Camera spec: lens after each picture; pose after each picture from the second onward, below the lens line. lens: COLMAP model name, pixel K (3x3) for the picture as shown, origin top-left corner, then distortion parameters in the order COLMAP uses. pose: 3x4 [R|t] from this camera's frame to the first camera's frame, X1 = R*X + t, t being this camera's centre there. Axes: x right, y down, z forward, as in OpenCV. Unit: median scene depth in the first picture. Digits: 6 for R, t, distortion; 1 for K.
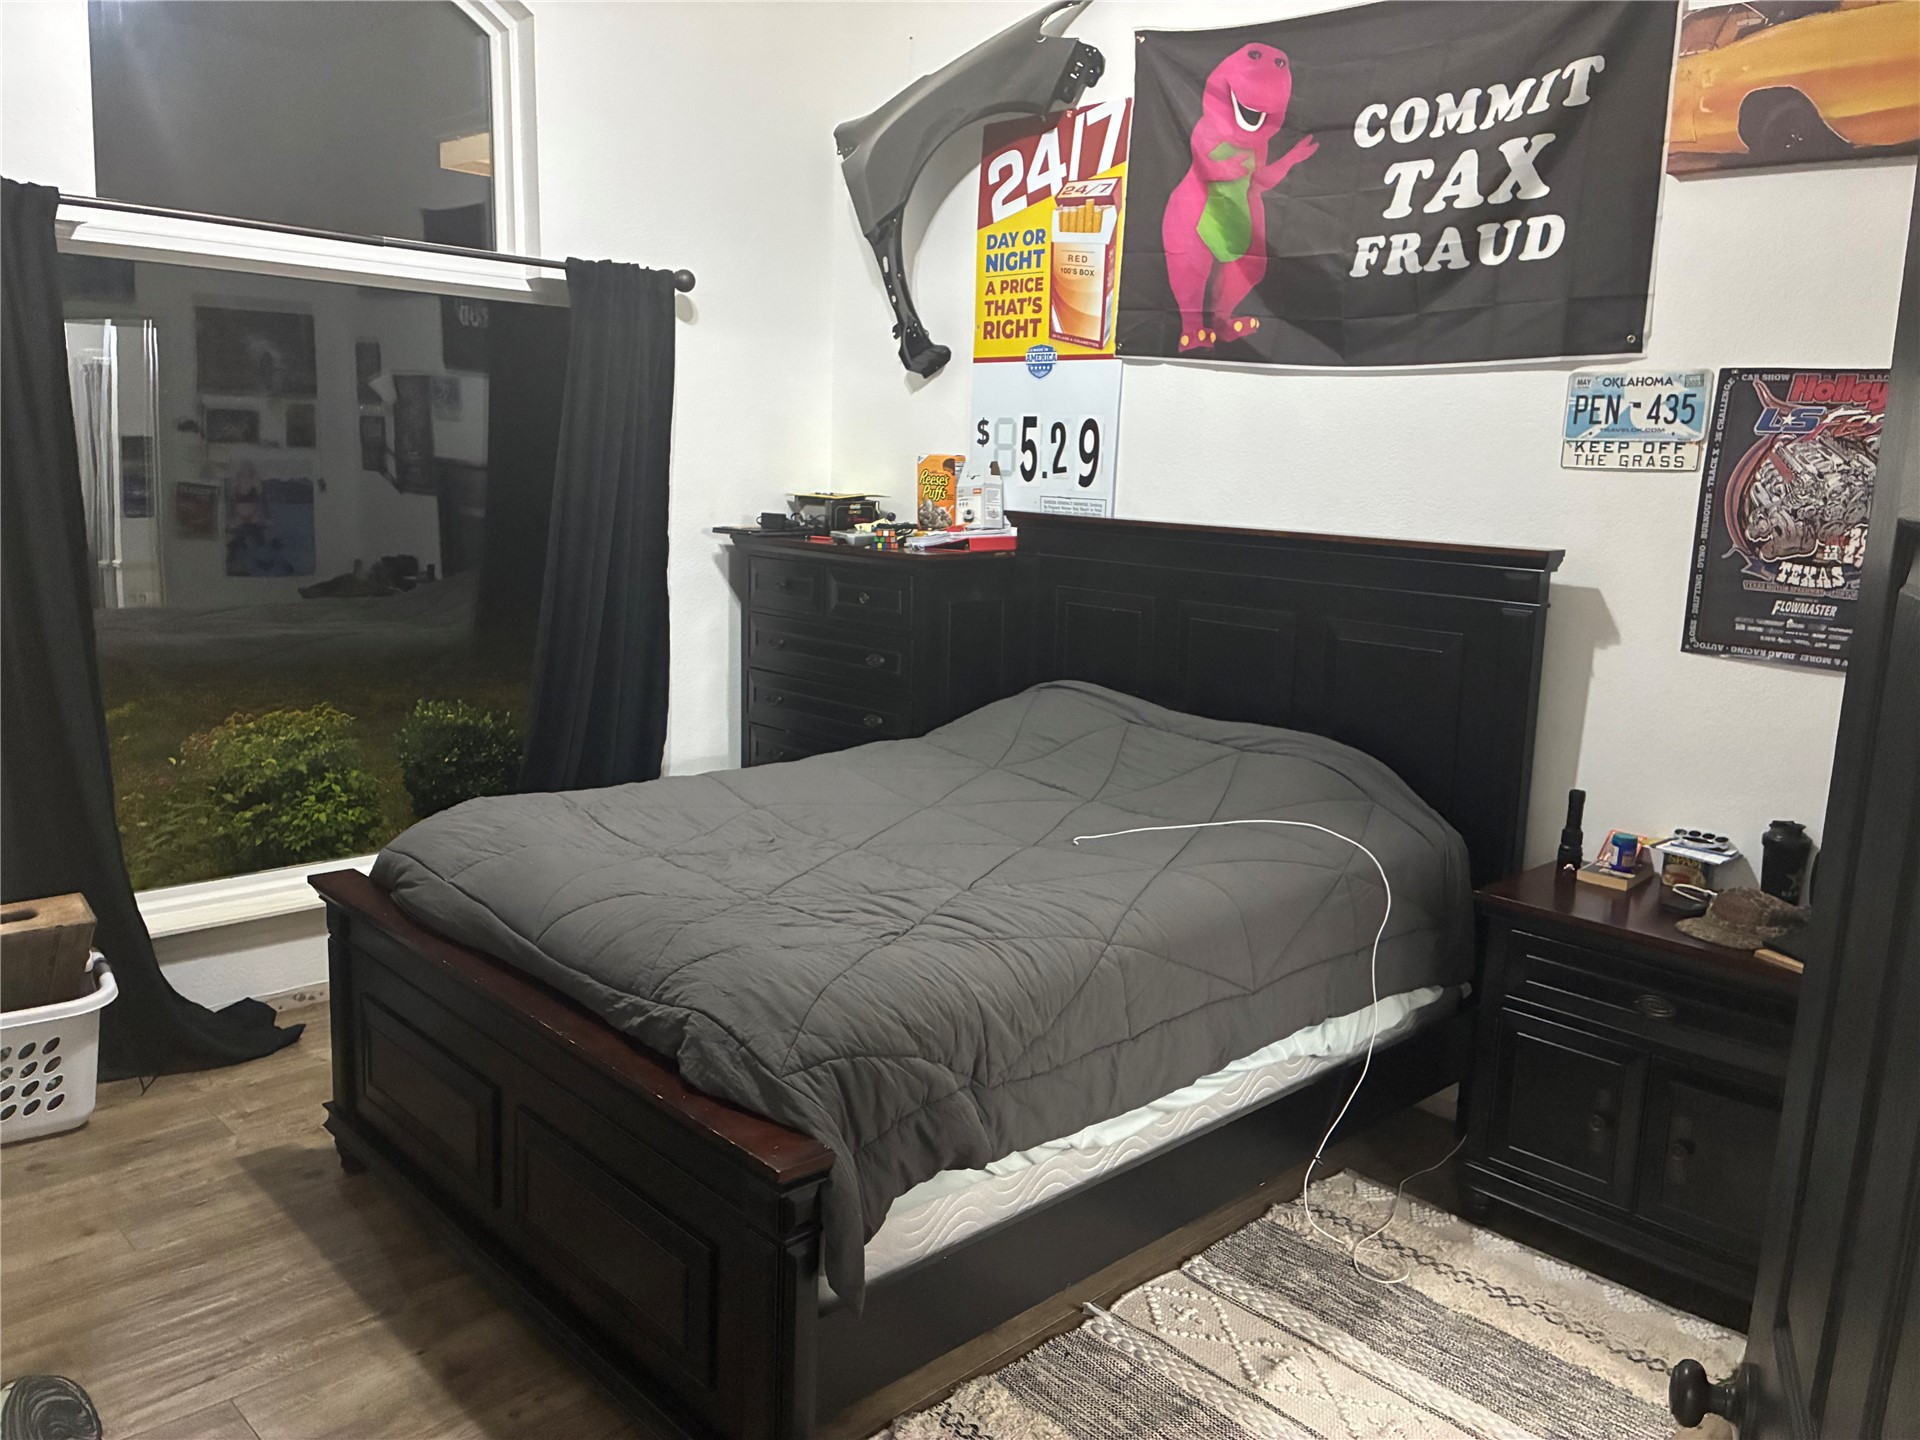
lens RADIAL K [[1459.7, 0, 962.3], [0, 1459.7, 725.3], [0, 0, 1]] dist [0.053088, -0.070827]
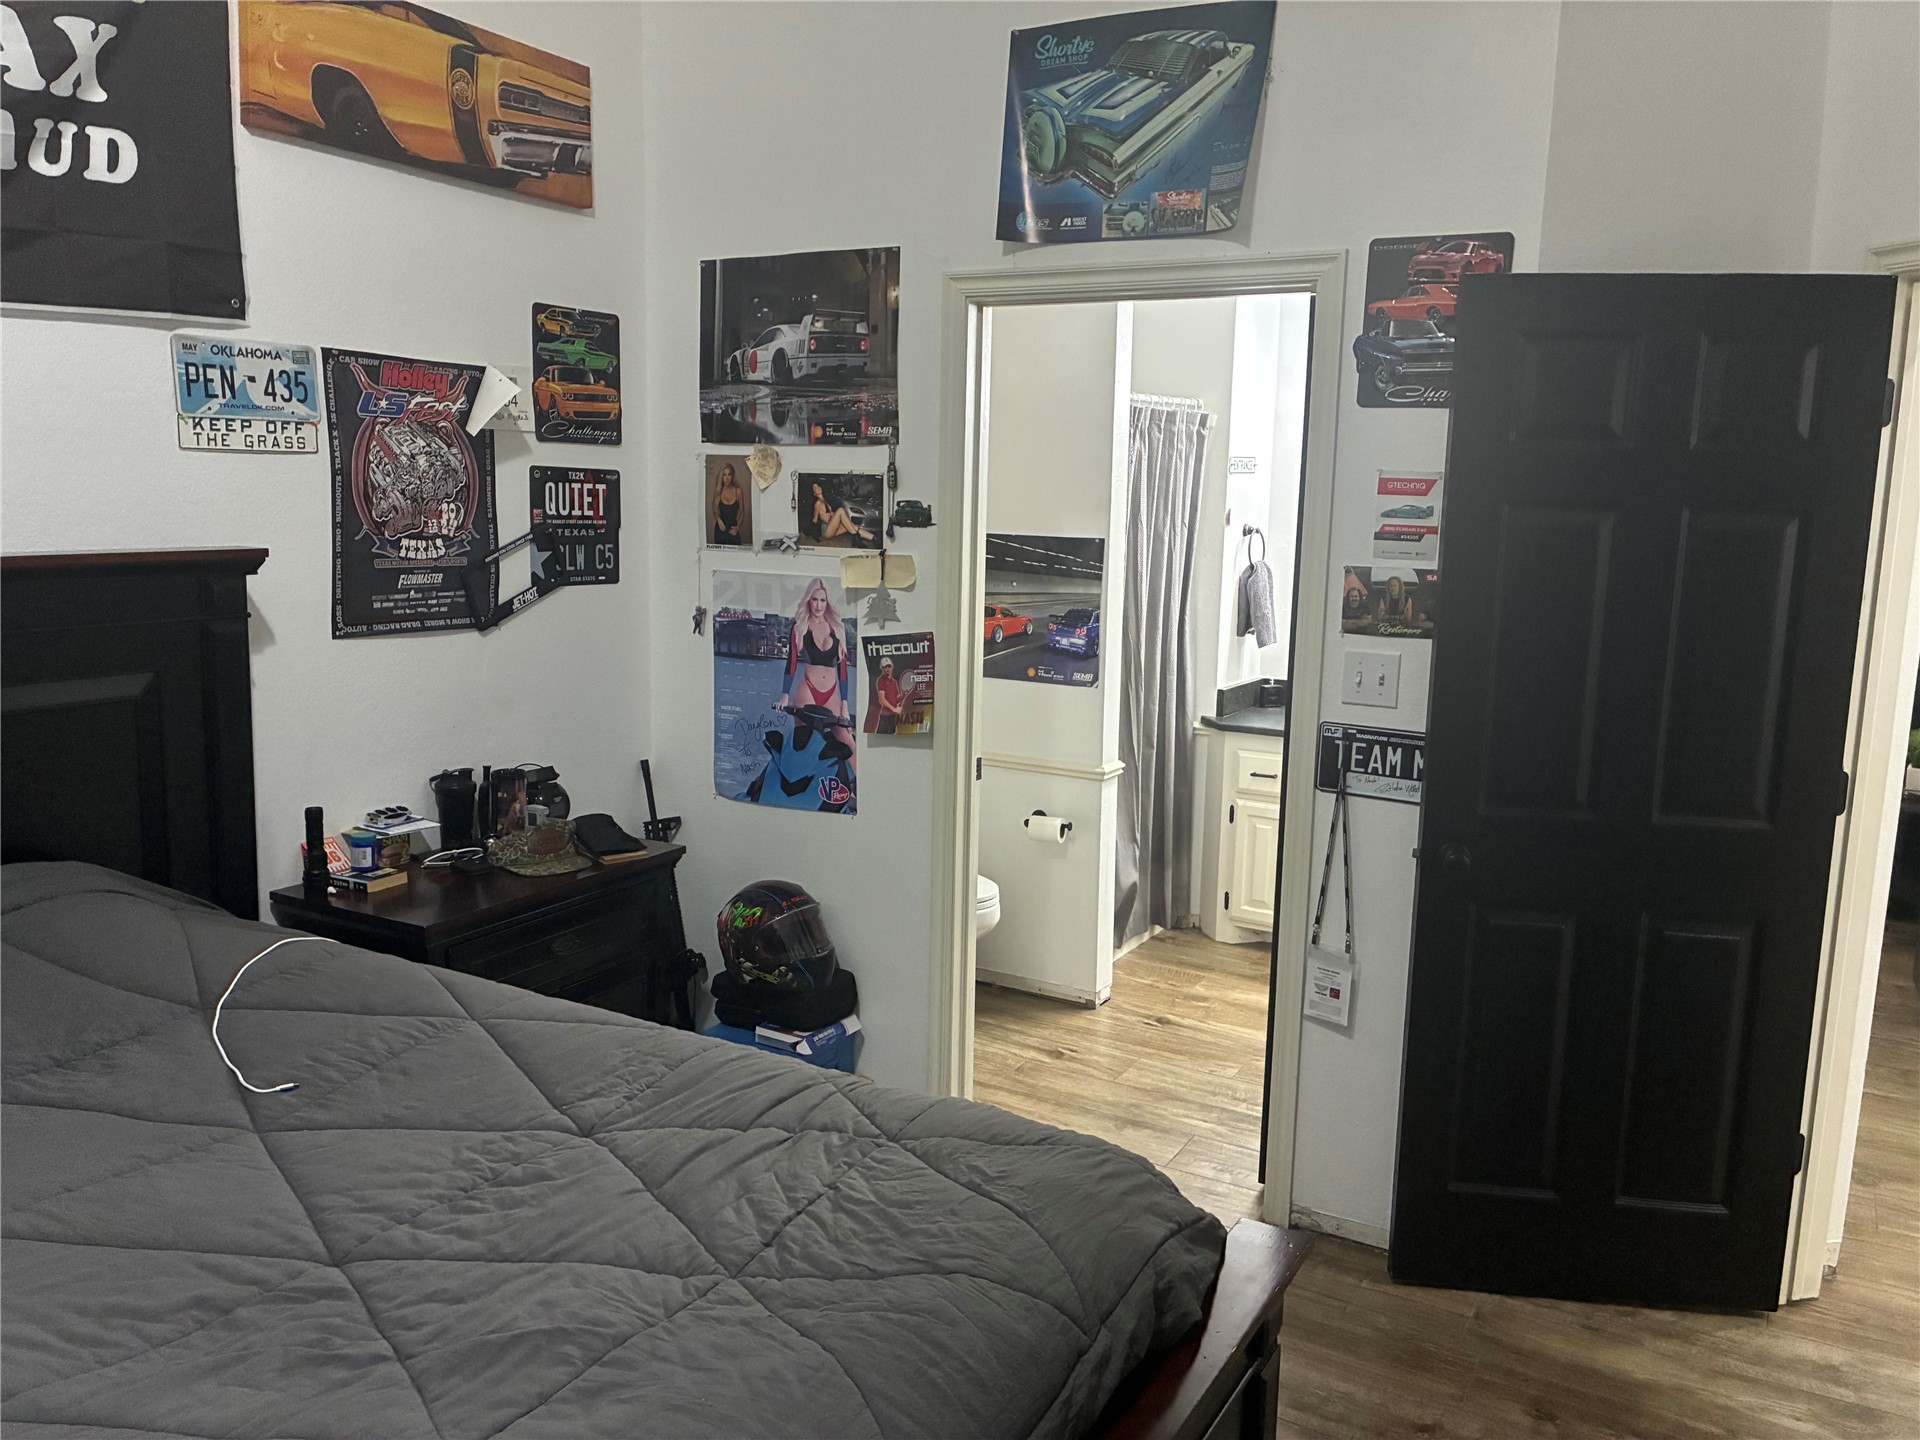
lens RADIAL K [[1459.7, 0, 968.2], [0, 1459.7, 725.1], [0, 0, 1]] dist [0.053088, -0.070827]
pose [[-0.270360, -0.195341, 0.942734, -0.559779], [0.147548, 0.959226, 0.241072, -0.170793], [-0.951386, 0.204275, -0.230514, 0.852356]]
